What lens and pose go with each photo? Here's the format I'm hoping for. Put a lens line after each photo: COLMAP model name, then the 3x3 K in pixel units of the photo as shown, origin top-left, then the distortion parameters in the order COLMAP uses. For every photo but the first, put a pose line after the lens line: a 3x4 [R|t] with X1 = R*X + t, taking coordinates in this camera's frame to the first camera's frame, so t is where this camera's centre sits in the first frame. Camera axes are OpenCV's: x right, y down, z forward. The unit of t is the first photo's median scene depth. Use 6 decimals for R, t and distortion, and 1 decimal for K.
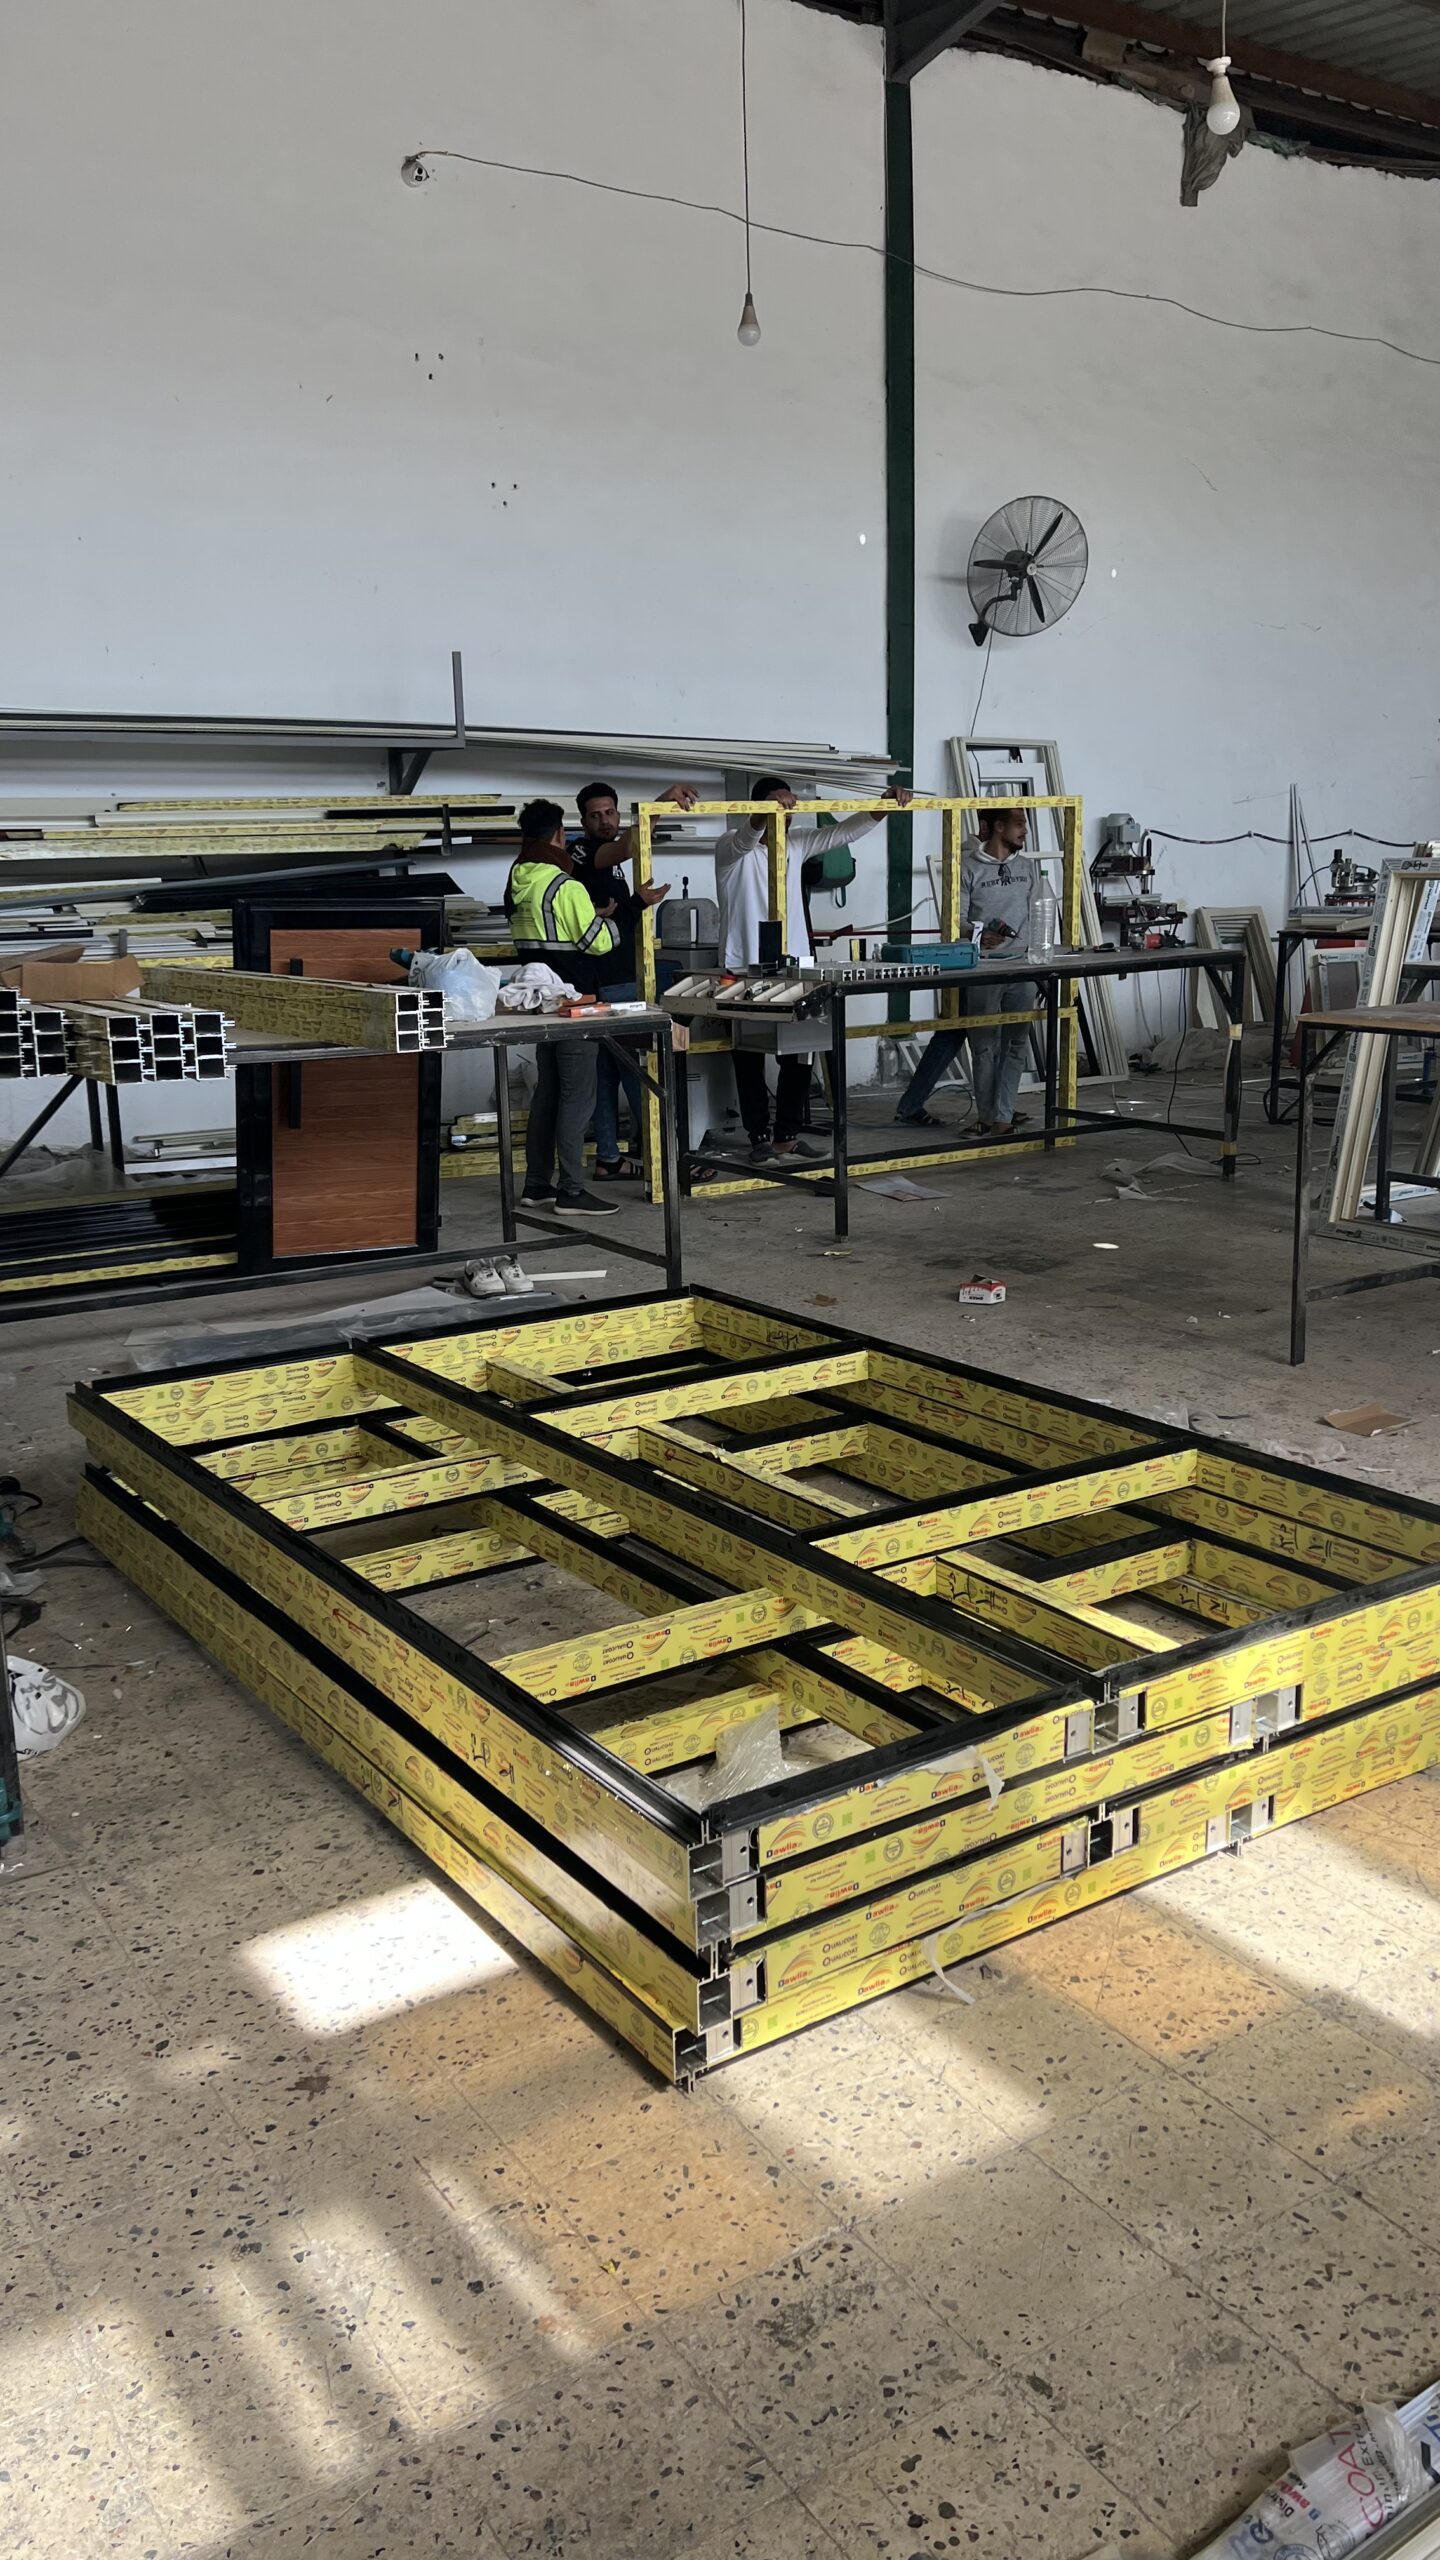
lens RADIAL K [[1933.3, 0, 720.0], [0, 1933.3, 1280.0], [0, 0, 1]] dist [0.043587, -0.063671]
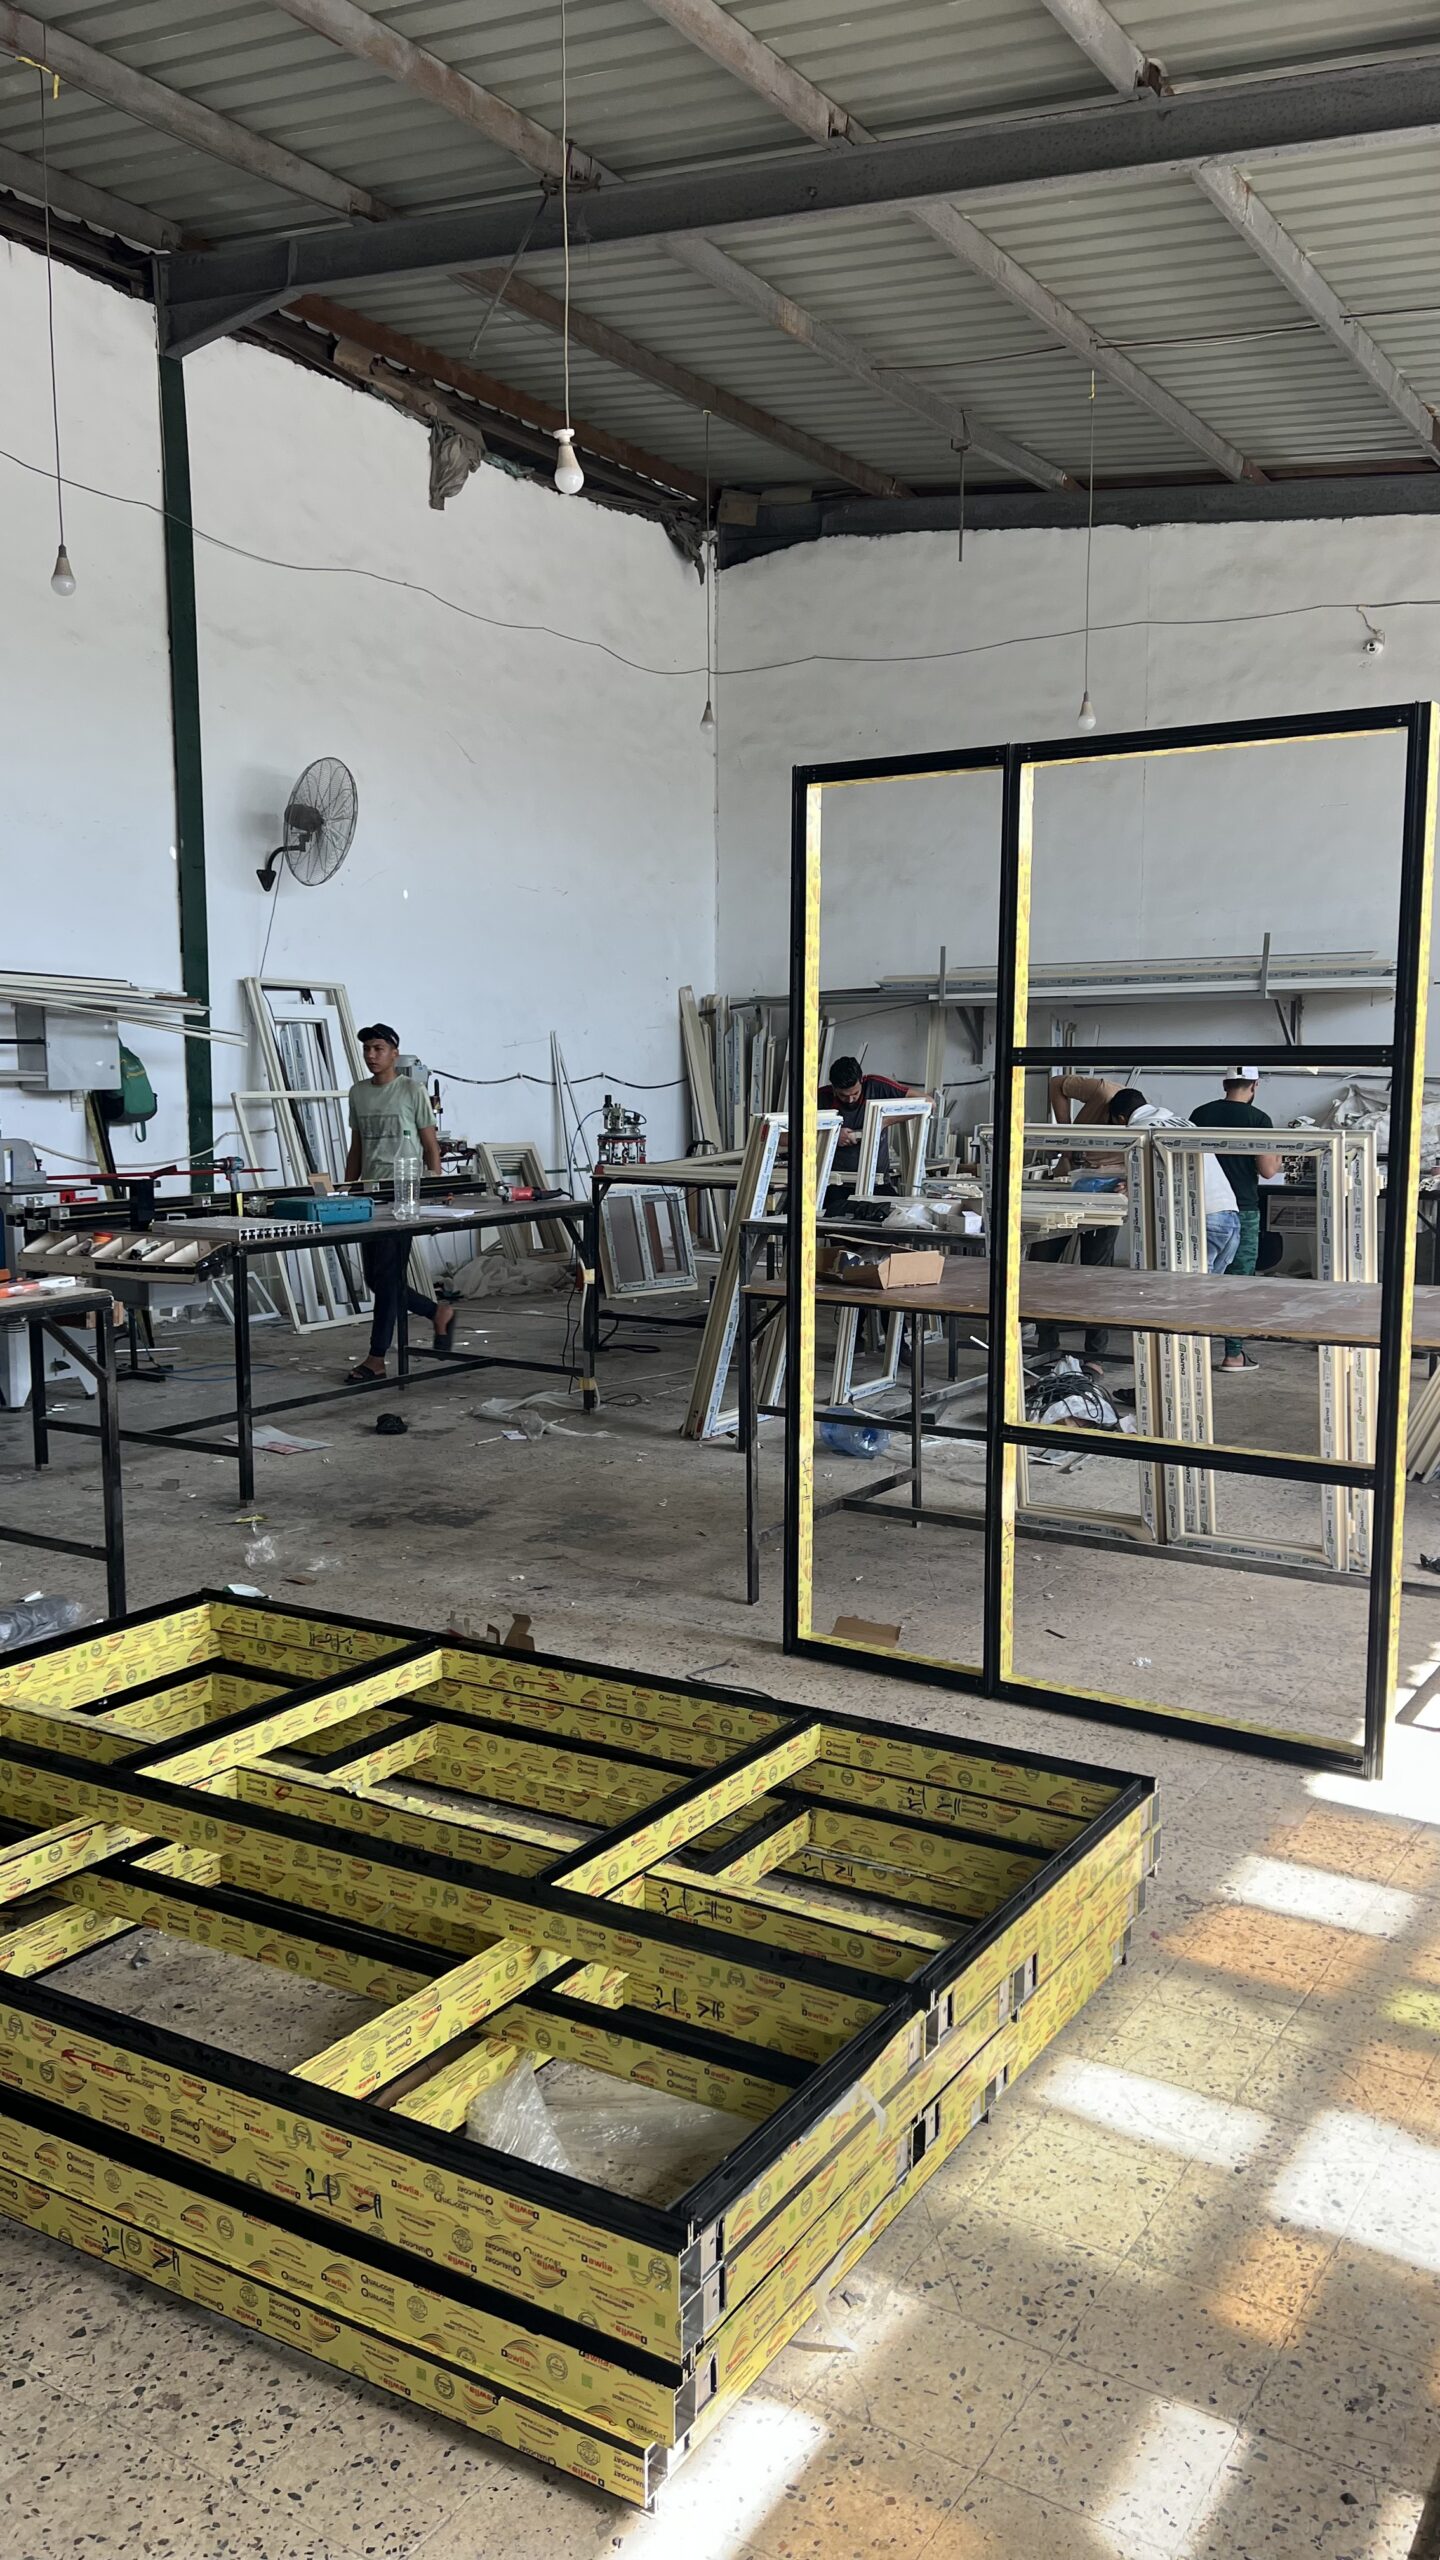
lens RADIAL K [[1884.3, 0, 787.8], [0, 1884.3, 1257.8], [0, 0, 1]] dist [0.098741, -0.182991]
pose [[0.898636, -0.018190, 0.438318, -0.173591], [0.067050, 0.993096, -0.096252, -0.053561], [-0.433541, 0.115885, 0.893651, 0.019317]]
